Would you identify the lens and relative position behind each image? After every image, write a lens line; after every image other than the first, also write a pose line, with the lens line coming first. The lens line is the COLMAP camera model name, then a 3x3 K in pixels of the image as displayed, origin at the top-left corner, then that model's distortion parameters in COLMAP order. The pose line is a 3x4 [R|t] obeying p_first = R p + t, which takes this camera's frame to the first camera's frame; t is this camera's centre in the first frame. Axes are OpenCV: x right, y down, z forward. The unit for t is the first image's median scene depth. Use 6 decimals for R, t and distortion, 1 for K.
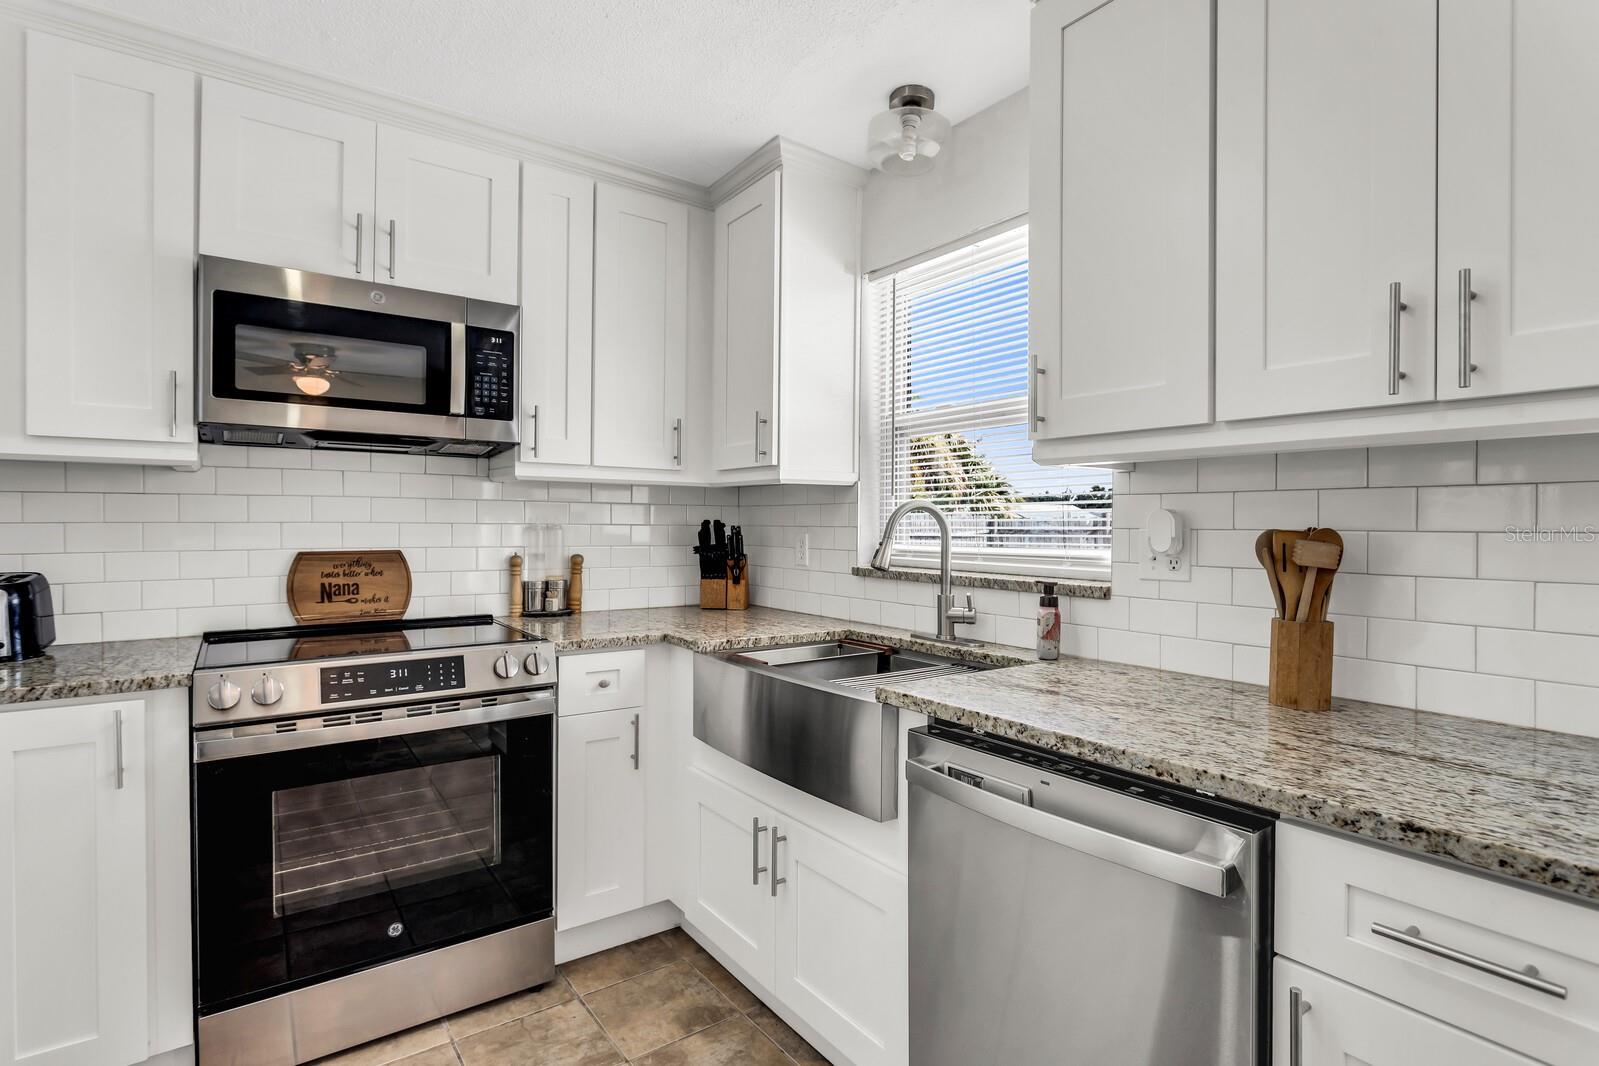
lens RADIAL K [[795.5, 0, 798.6], [0, 795.5, 529.1], [0, 0, 1]] dist [-0.015061, 0.007522]
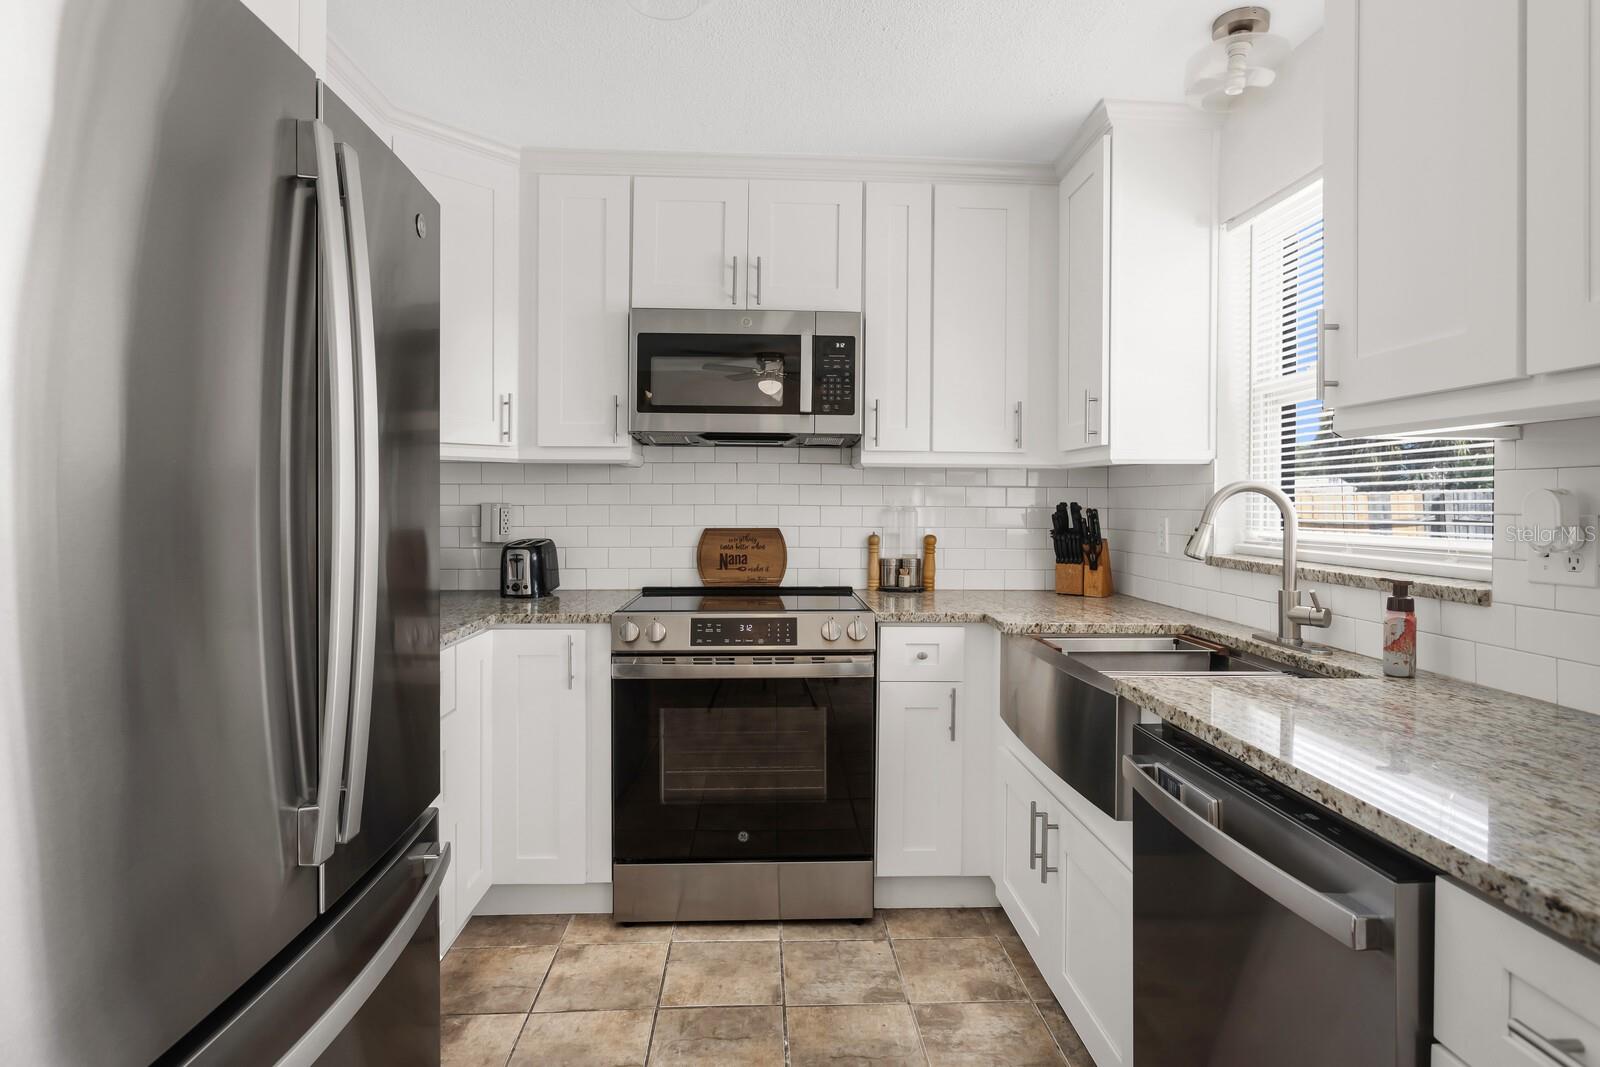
lens RADIAL K [[825.4, 0, 797.7], [0, 825.4, 505.5], [0, 0, 1]] dist [-0.008855, 0.005762]
pose [[0.836808, 0.000799, -0.547496, 0.235817], [-0.005411, 0.999962, -0.006811, 0.000650], [0.547470, 0.008662, 0.836780, -0.026601]]
